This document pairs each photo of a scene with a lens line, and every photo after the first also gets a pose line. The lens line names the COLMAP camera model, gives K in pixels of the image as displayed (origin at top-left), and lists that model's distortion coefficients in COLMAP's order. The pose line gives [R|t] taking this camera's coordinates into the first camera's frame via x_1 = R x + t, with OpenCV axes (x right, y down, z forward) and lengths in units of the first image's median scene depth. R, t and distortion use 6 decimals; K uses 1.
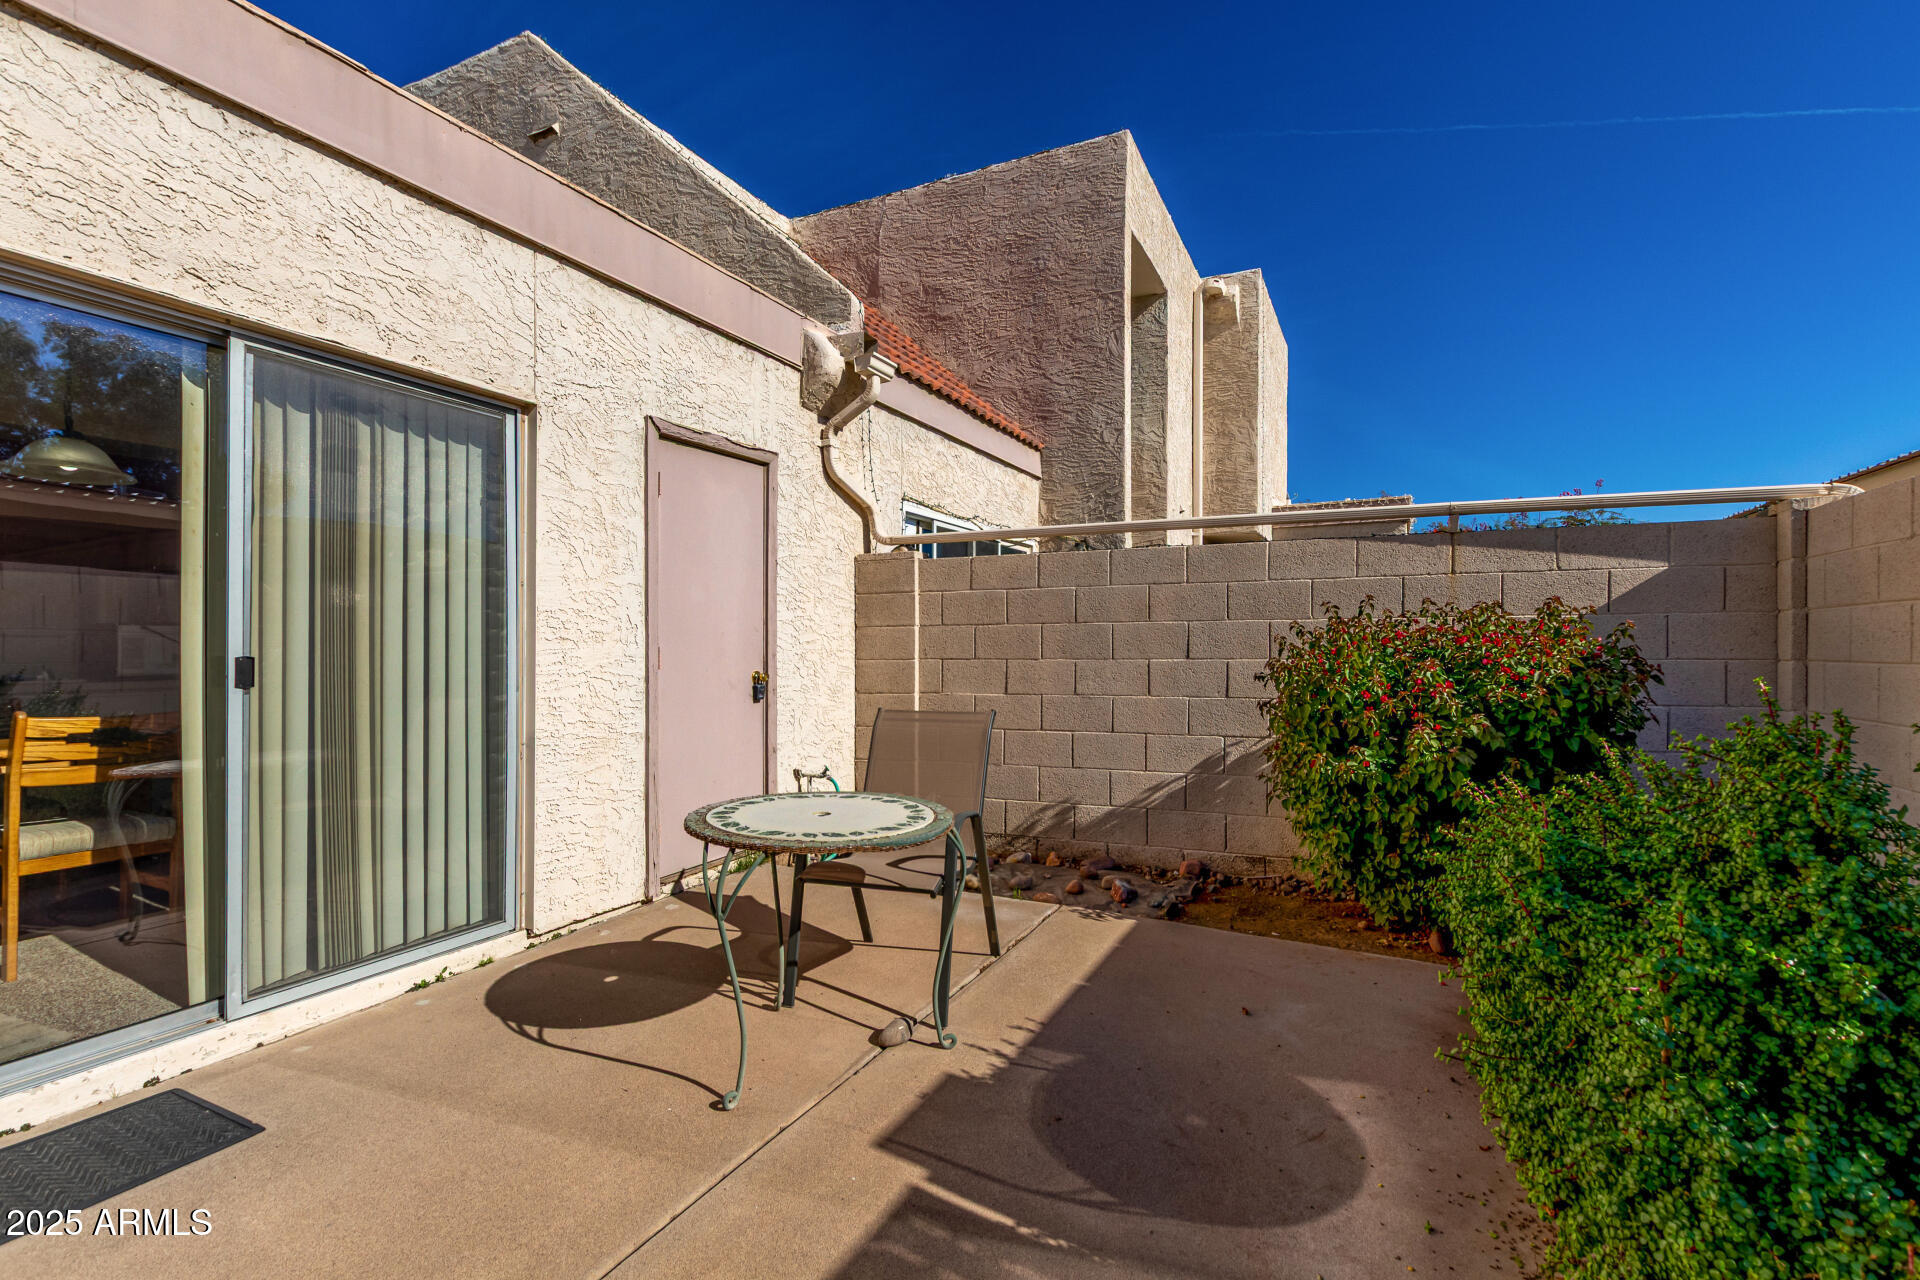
lens RADIAL K [[877.6, 0, 972.0], [0, 877.6, 640.2], [0, 0, 1]] dist [0.003018, 0.000309]
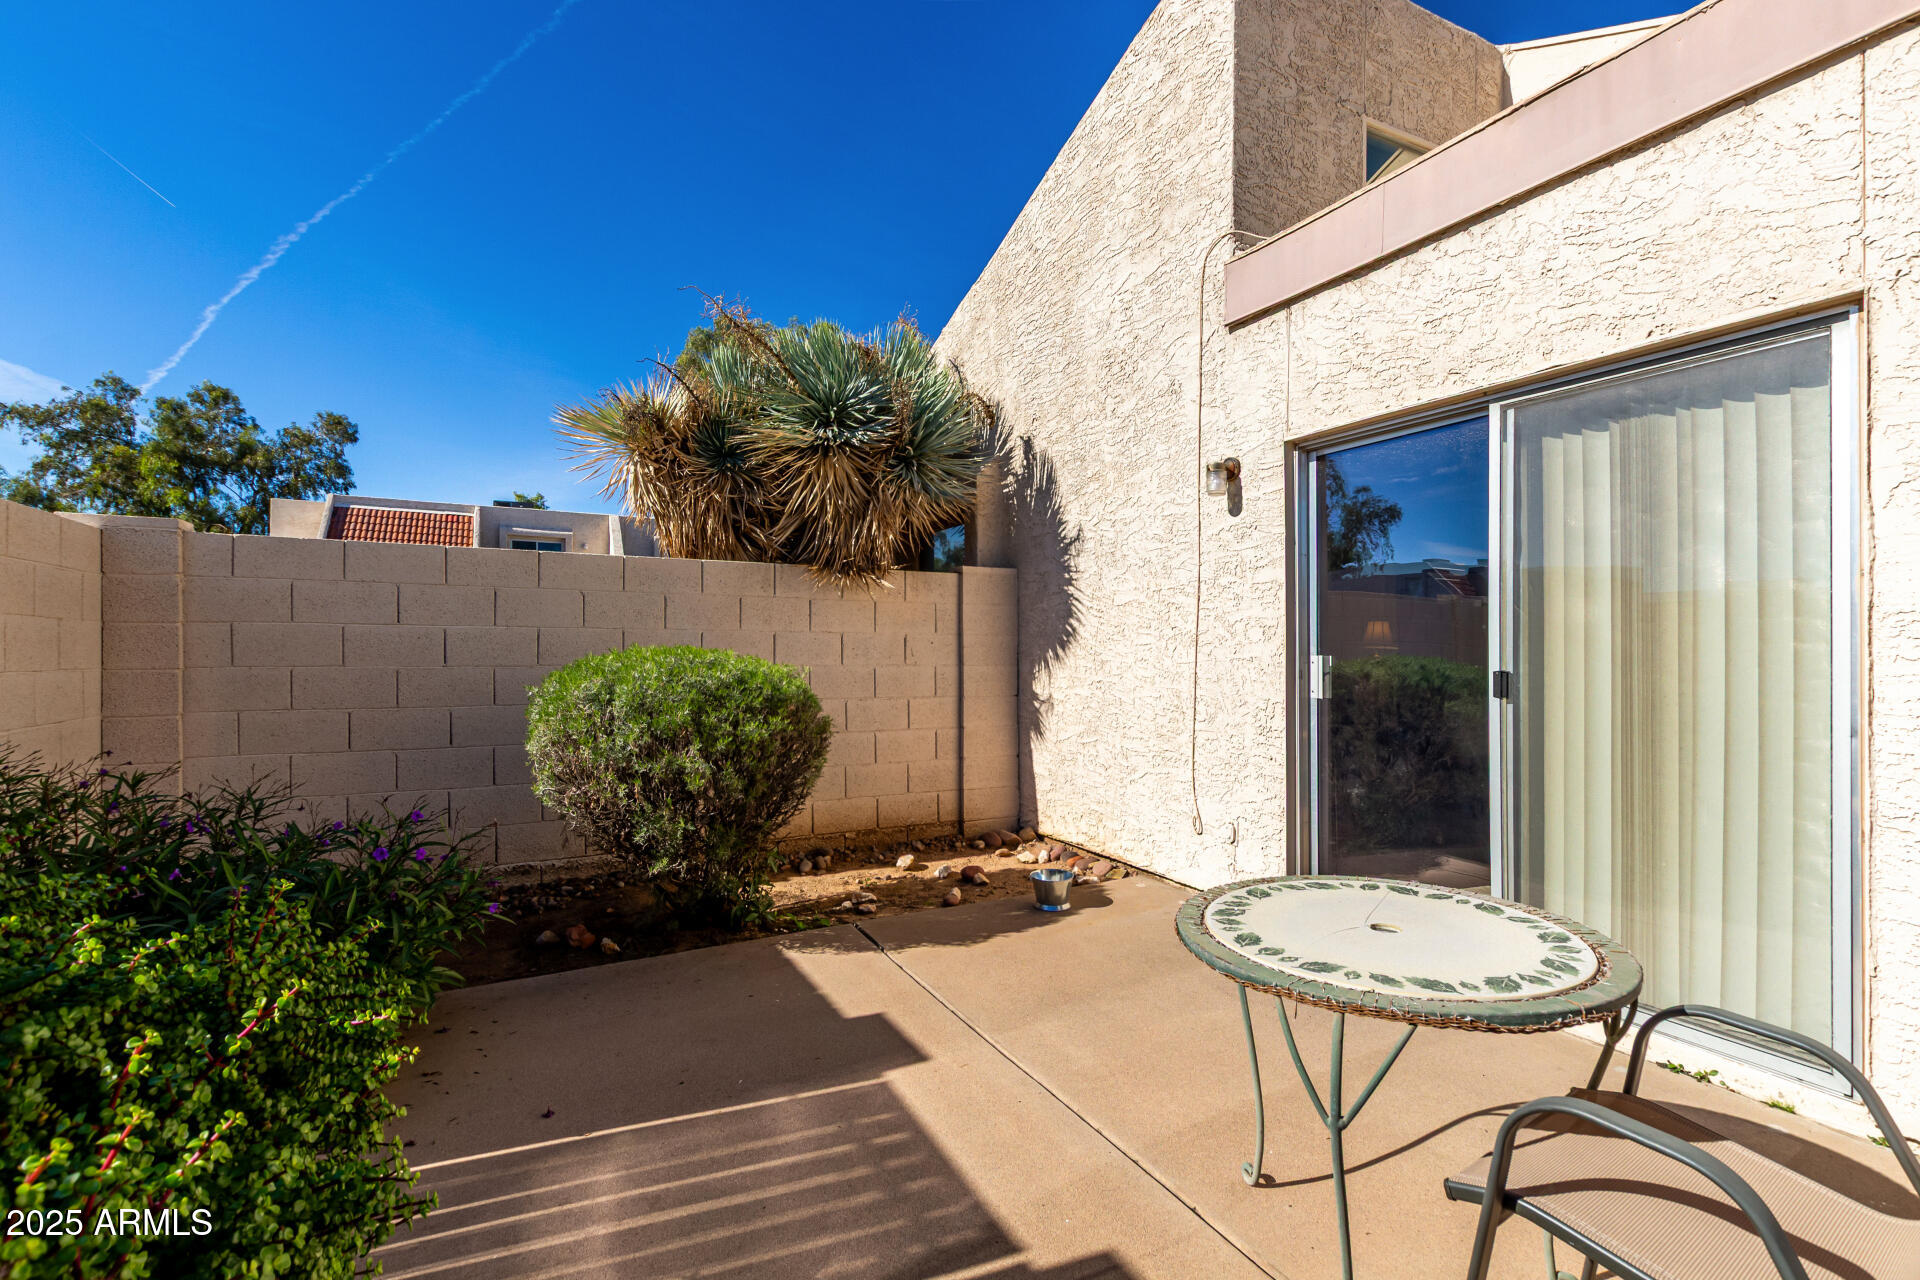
lens RADIAL K [[877.6, 0, 975.3], [0, 877.6, 647.2], [0, 0, 1]] dist [0.003018, 0.000309]
pose [[-0.601230, -0.000479, -0.799076, 0.524012], [0.001838, 0.999996, -0.001983, -0.011737], [0.799074, -0.002661, -0.601227, 1.127873]]
